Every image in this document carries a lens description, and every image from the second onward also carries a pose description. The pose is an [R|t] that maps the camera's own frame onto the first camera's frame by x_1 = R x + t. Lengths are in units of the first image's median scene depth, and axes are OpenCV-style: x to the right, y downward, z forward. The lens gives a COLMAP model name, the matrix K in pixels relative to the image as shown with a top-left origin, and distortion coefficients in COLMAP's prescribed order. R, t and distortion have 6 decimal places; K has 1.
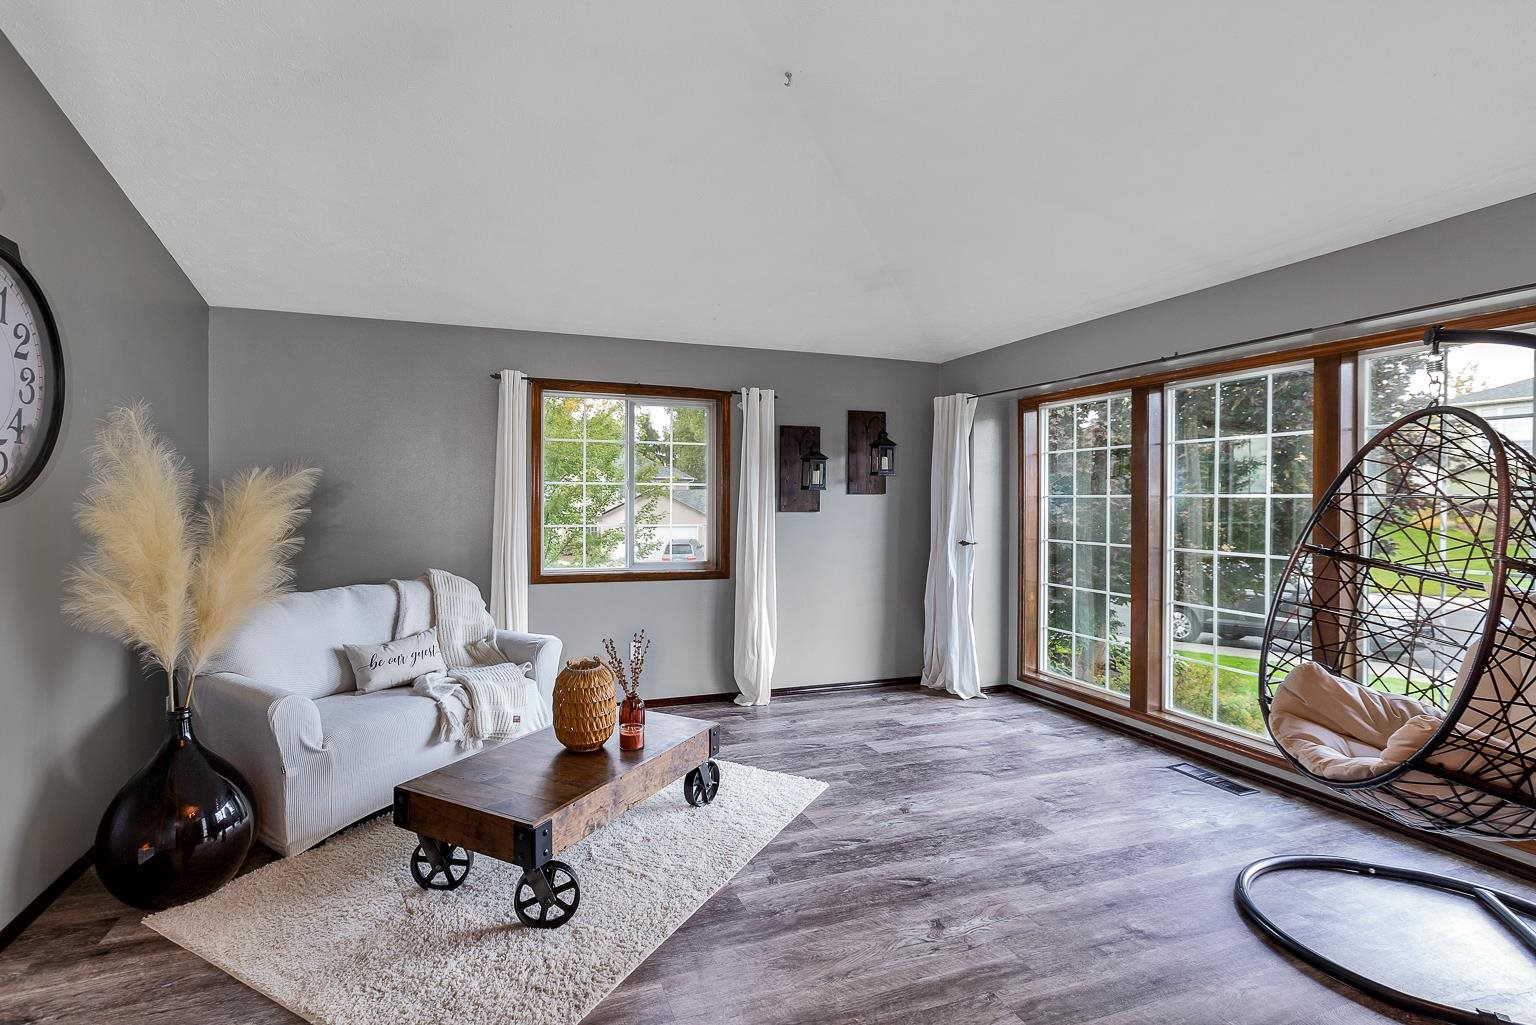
lens RADIAL K [[709.1, 0, 761.6], [0, 709.1, 503.9], [0, 0, 1]] dist [0.016272, -0.007303]
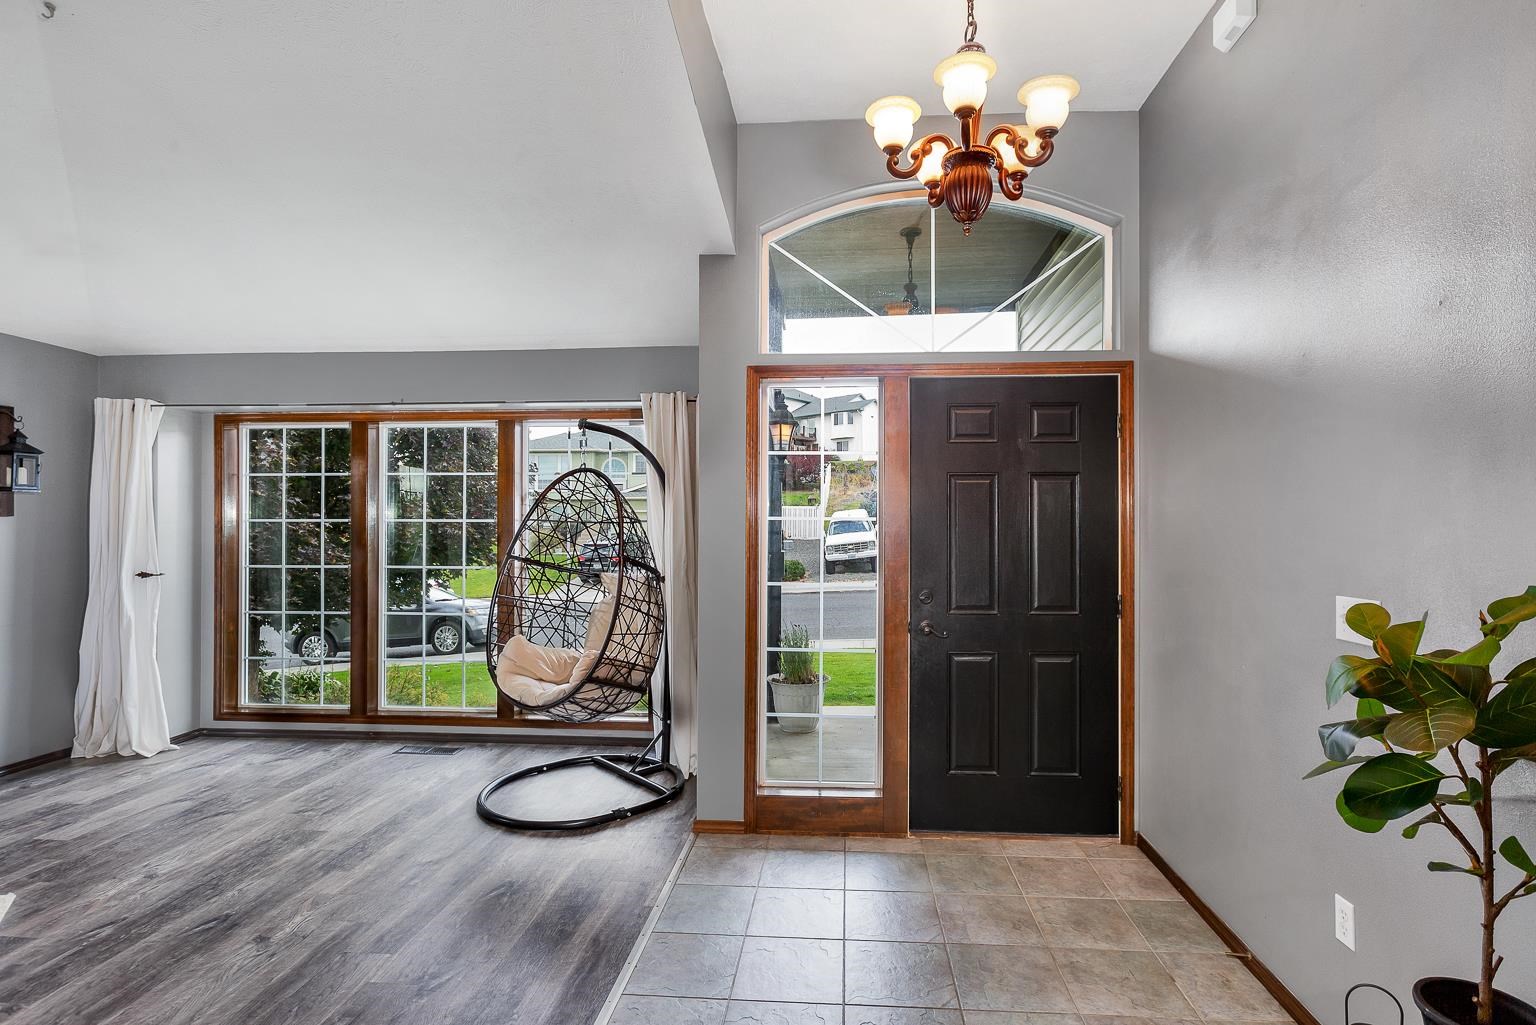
lens RADIAL K [[760.7, 0, 769.3], [0, 760.7, 521.0], [0, 0, 1]] dist [-0.001470, -0.000200]
pose [[0.426399, 0.002443, 0.904532, -0.344722], [0.005405, 0.999972, -0.005249, -0.000266], [-0.904519, 0.007127, 0.426373, -0.103120]]
